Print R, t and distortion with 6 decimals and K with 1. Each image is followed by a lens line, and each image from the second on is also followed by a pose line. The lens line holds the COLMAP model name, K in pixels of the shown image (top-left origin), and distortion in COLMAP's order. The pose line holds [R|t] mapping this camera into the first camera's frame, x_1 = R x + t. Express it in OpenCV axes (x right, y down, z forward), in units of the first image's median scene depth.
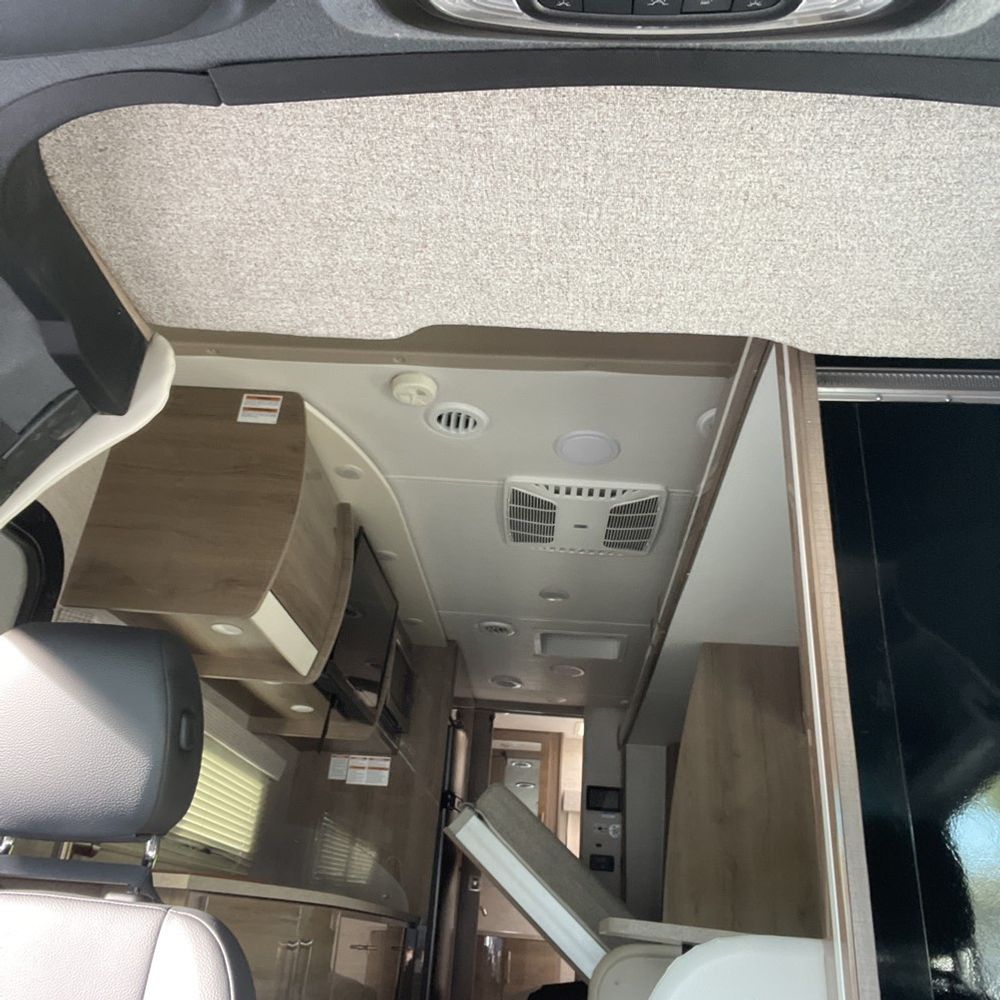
lens RADIAL K [[914.7, 0, 500.0], [0, 914.7, 500.0], [0, 0, 1]] dist [0.000462, -0.000698]
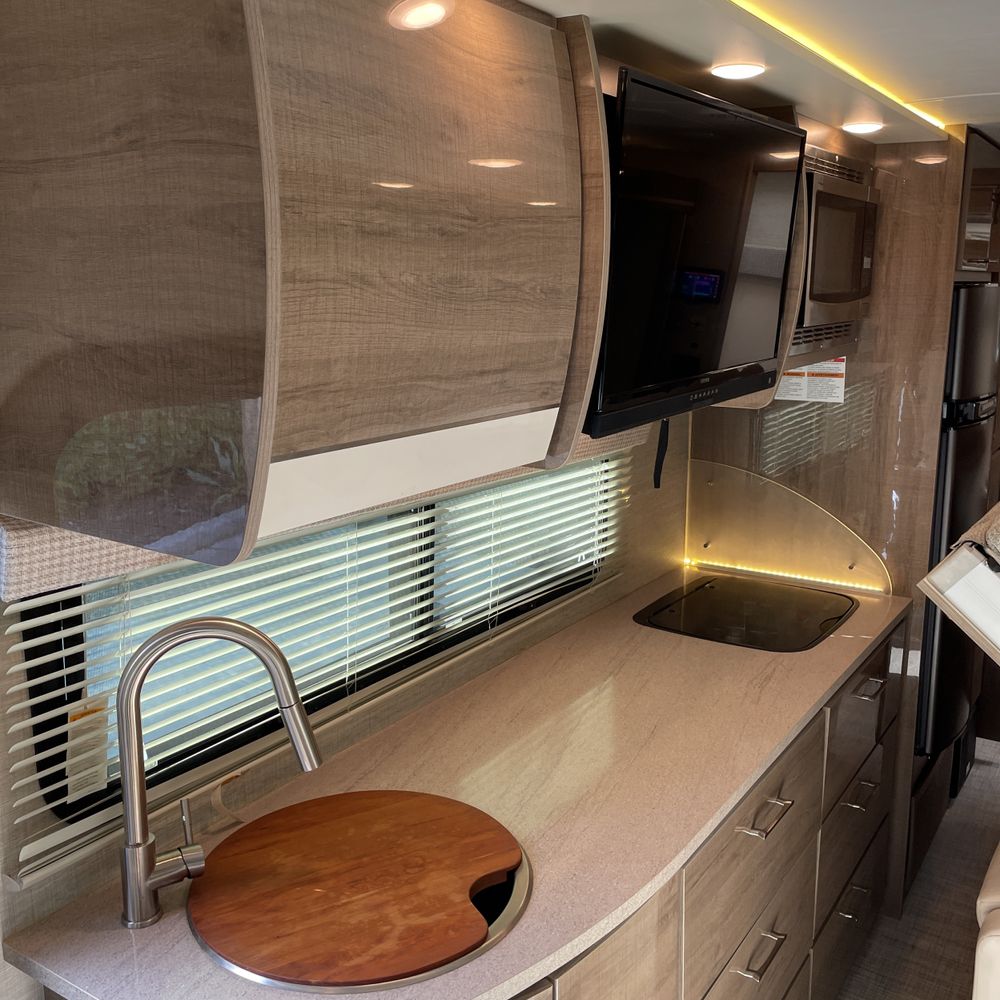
lens RADIAL K [[1006.1, 0, 493.9], [0, 1006.1, 490.6], [0, 0, 1]] dist [0.103858, -0.144464]
pose [[0.858584, 0.022094, -0.512196, 0.029267], [0.283564, 0.811869, 0.510354, -0.059961], [0.427112, -0.583422, 0.690793, 0.509249]]
